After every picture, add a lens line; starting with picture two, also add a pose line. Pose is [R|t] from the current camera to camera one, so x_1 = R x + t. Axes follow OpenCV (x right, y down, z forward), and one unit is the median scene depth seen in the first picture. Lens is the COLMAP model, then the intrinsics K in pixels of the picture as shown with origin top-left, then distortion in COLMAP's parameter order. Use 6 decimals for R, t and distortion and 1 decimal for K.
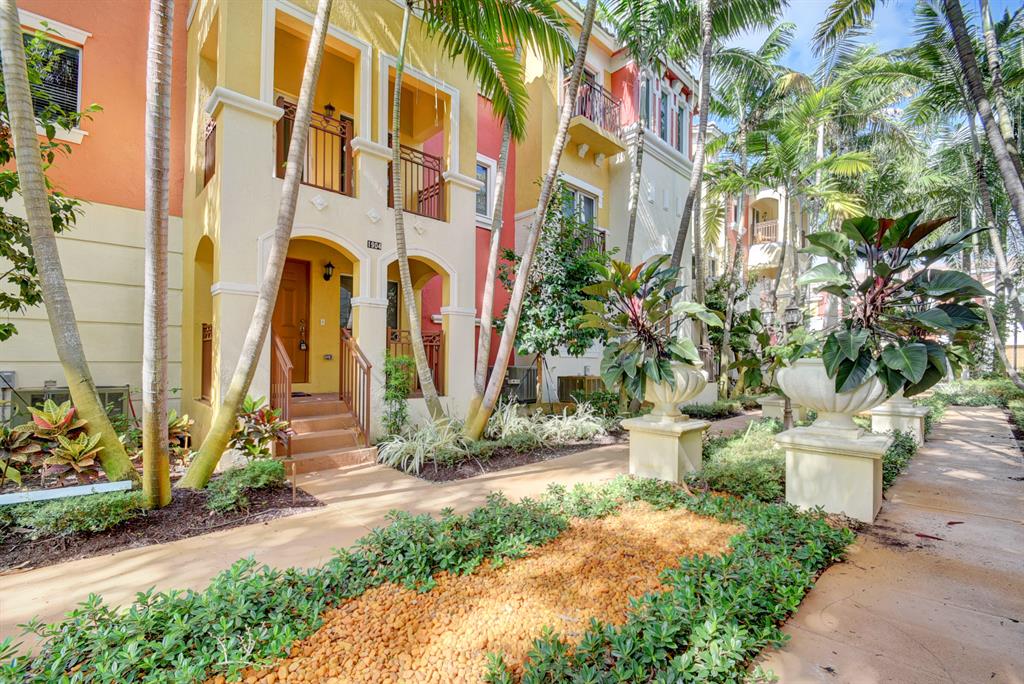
lens RADIAL K [[450.2, 0, 513.2], [0, 450.2, 357.2], [0, 0, 1]] dist [0.013611, -0.016157]
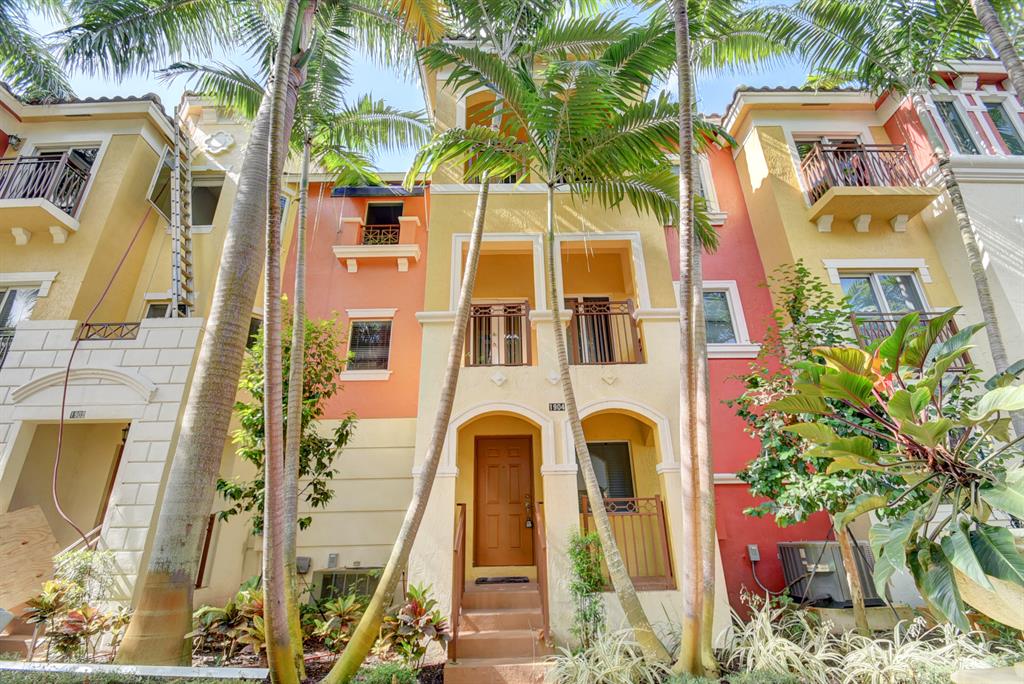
lens RADIAL K [[450.0, 0, 513.4], [0, 450.0, 355.7], [0, 0, 1]] dist [0.017027, -0.019342]
pose [[0.723917, -0.276016, -0.632265, 0.260934], [0.029484, 0.928017, -0.371370, -0.001272], [0.689256, 0.250200, 0.679945, 0.280998]]
